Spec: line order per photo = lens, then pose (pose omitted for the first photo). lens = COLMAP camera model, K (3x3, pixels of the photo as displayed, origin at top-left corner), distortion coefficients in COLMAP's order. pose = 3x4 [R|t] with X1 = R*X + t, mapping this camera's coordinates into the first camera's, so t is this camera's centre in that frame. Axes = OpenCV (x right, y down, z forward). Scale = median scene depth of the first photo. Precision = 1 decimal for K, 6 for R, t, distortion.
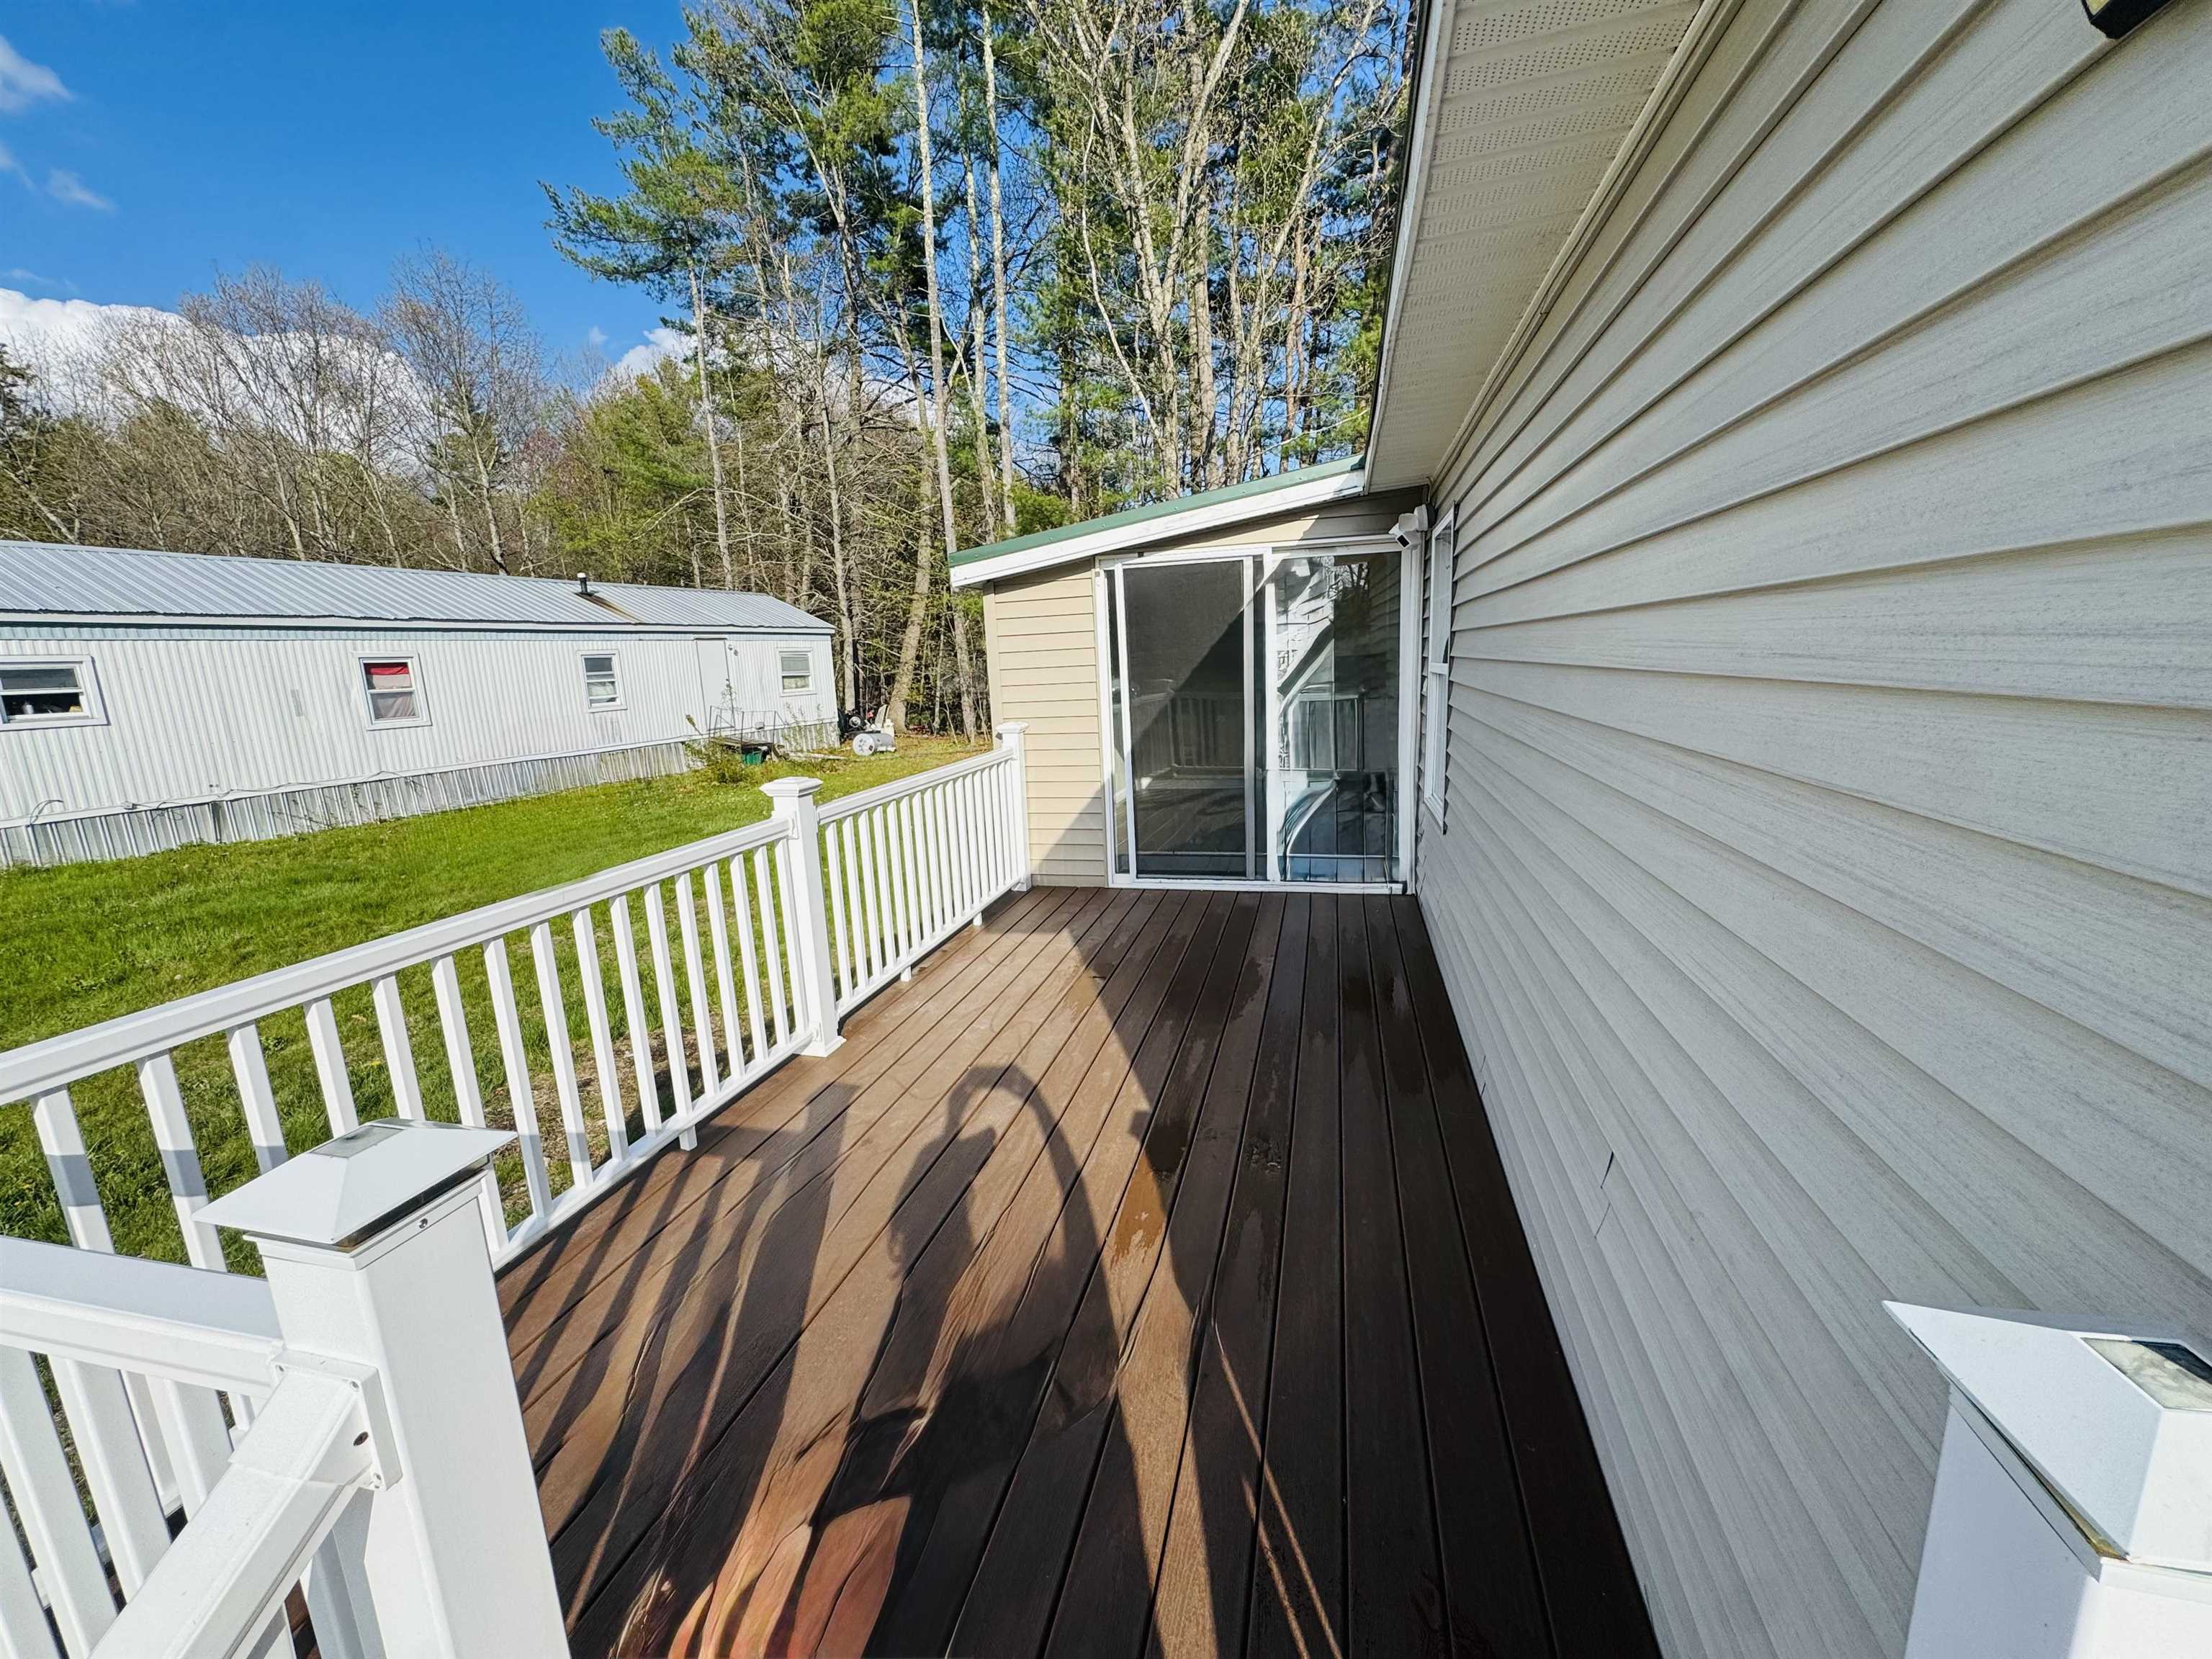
lens RADIAL K [[887.8, 0, 1106.0], [0, 887.8, 829.5], [0, 0, 1]] dist [-0.002333, -0.000117]
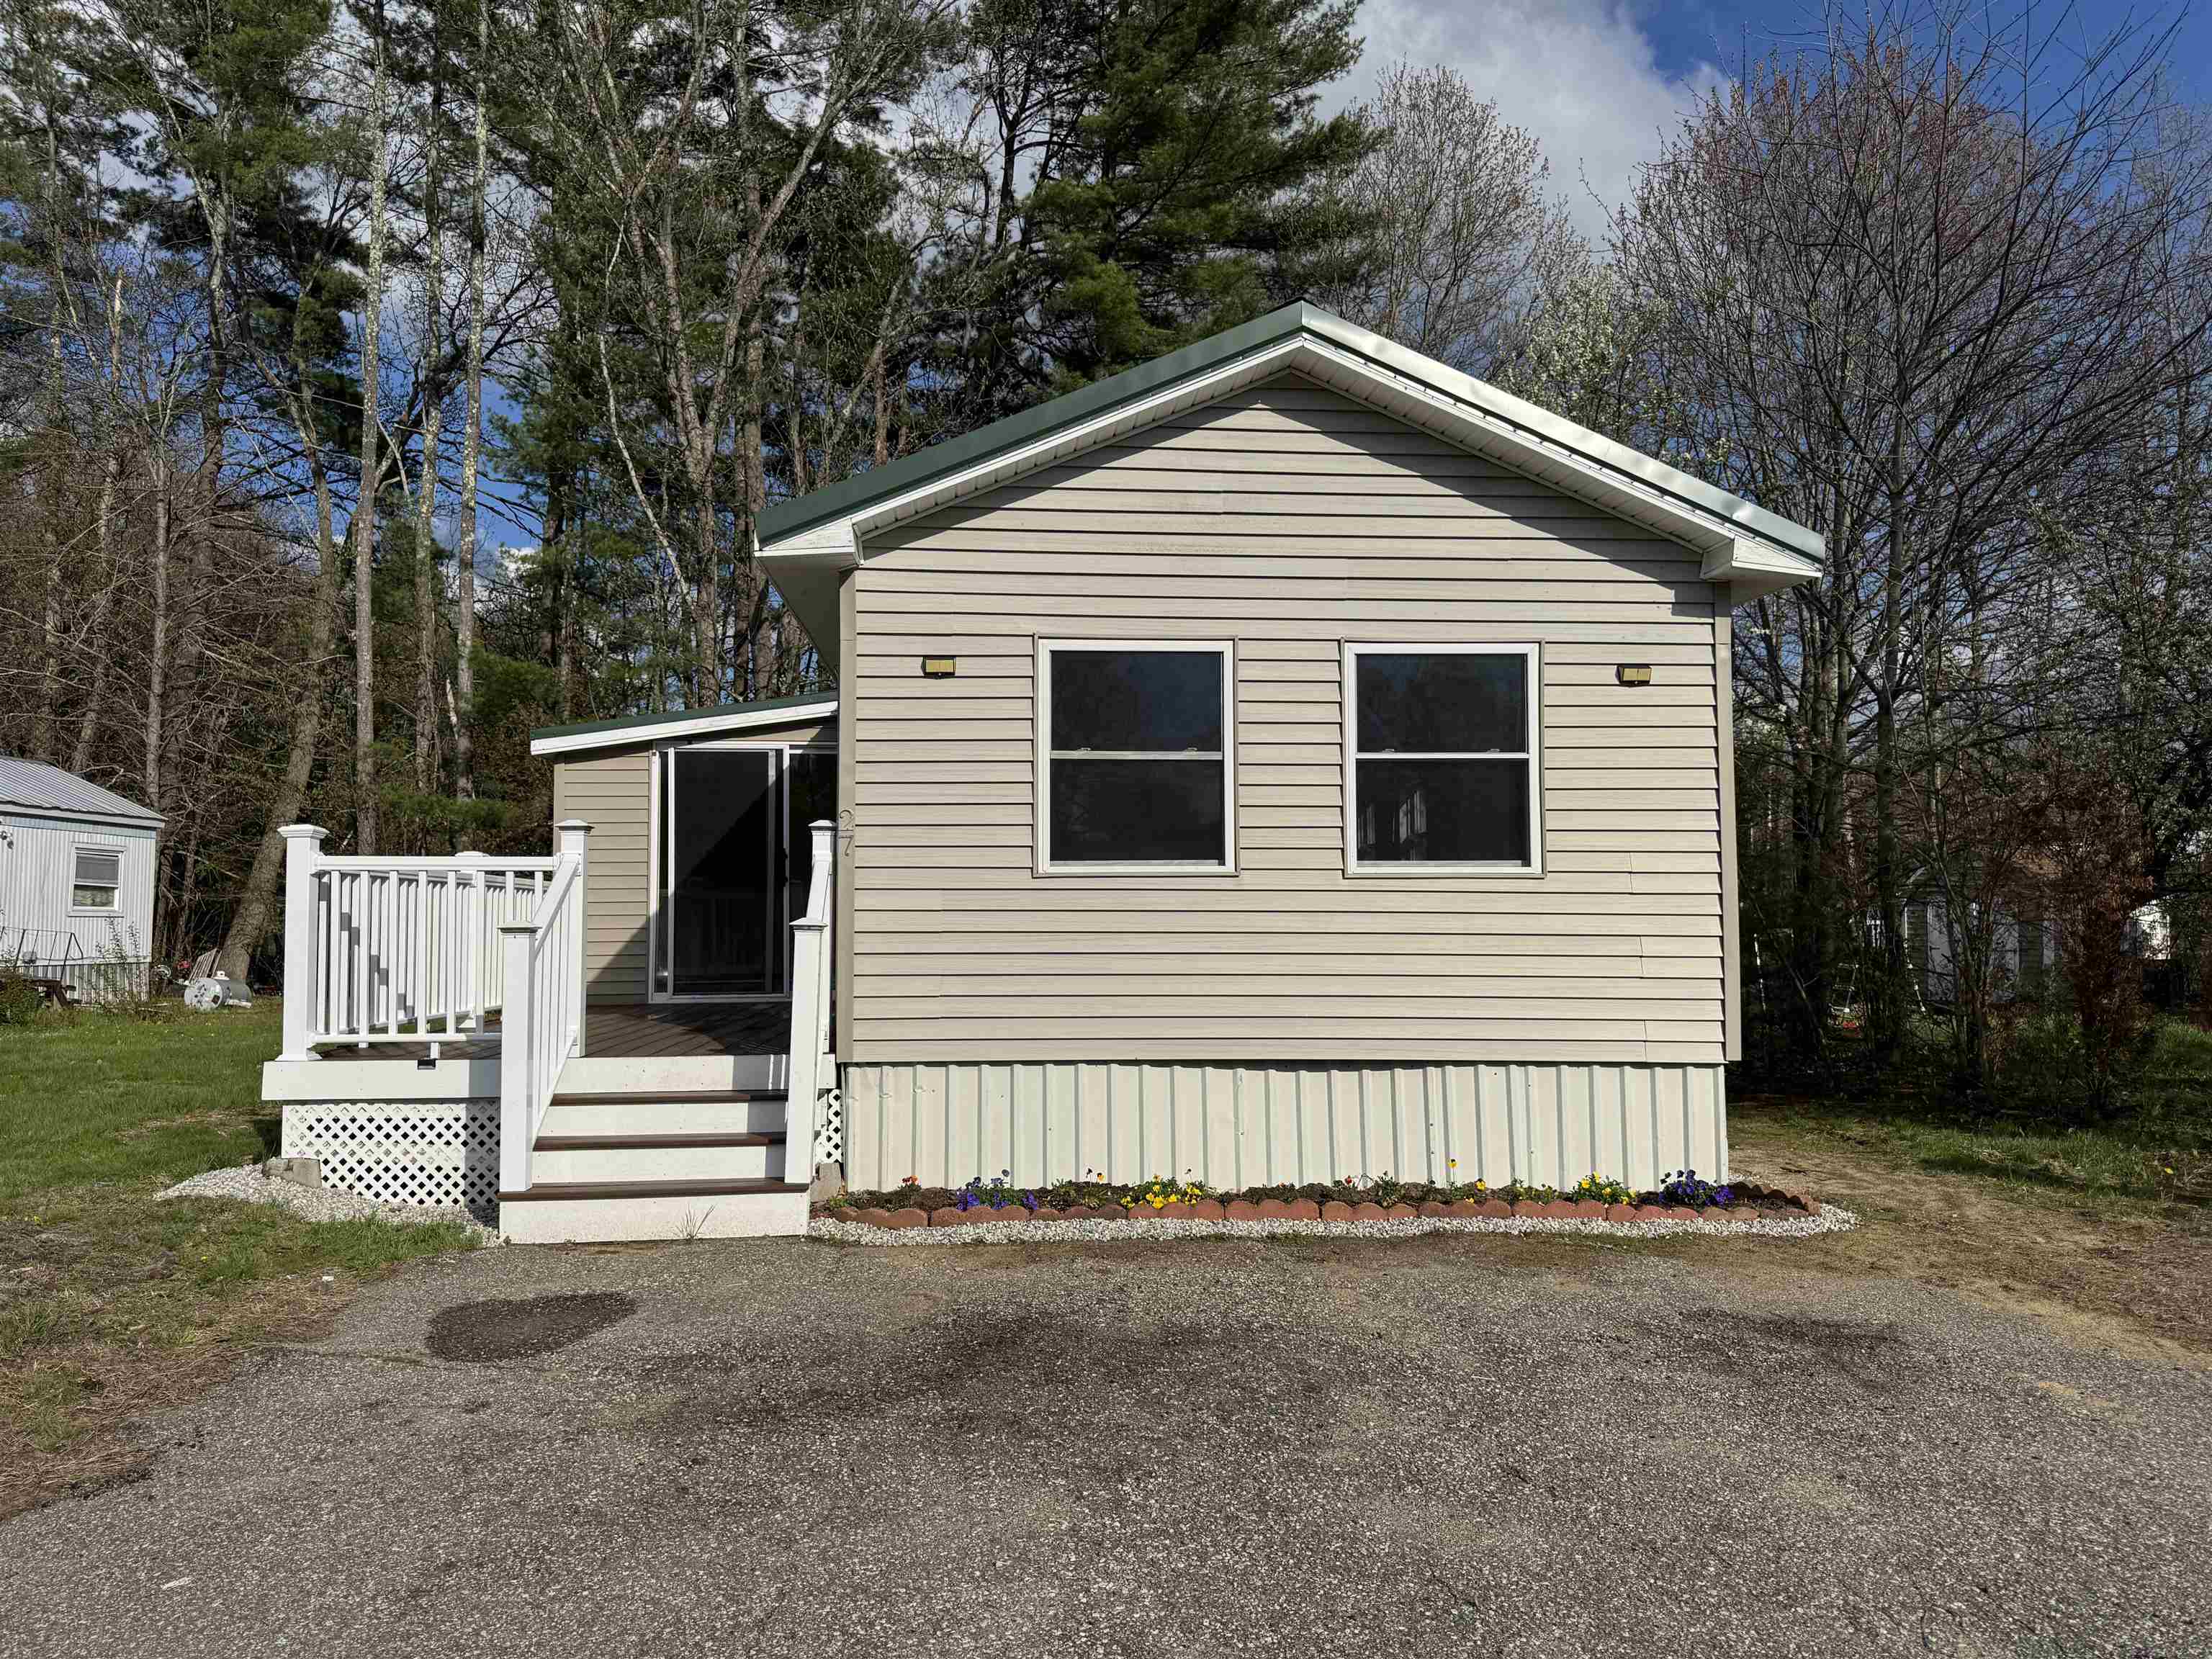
lens RADIAL K [[1573.8, 0, 1106.0], [0, 1573.8, 829.5], [0, 0, 1]] dist [0.071794, -0.002631]
pose [[0.945594, 0.058972, 0.319960, -0.030483], [0.026574, 0.966150, -0.256608, 0.110636], [-0.324262, 0.251150, 0.912019, -0.334182]]
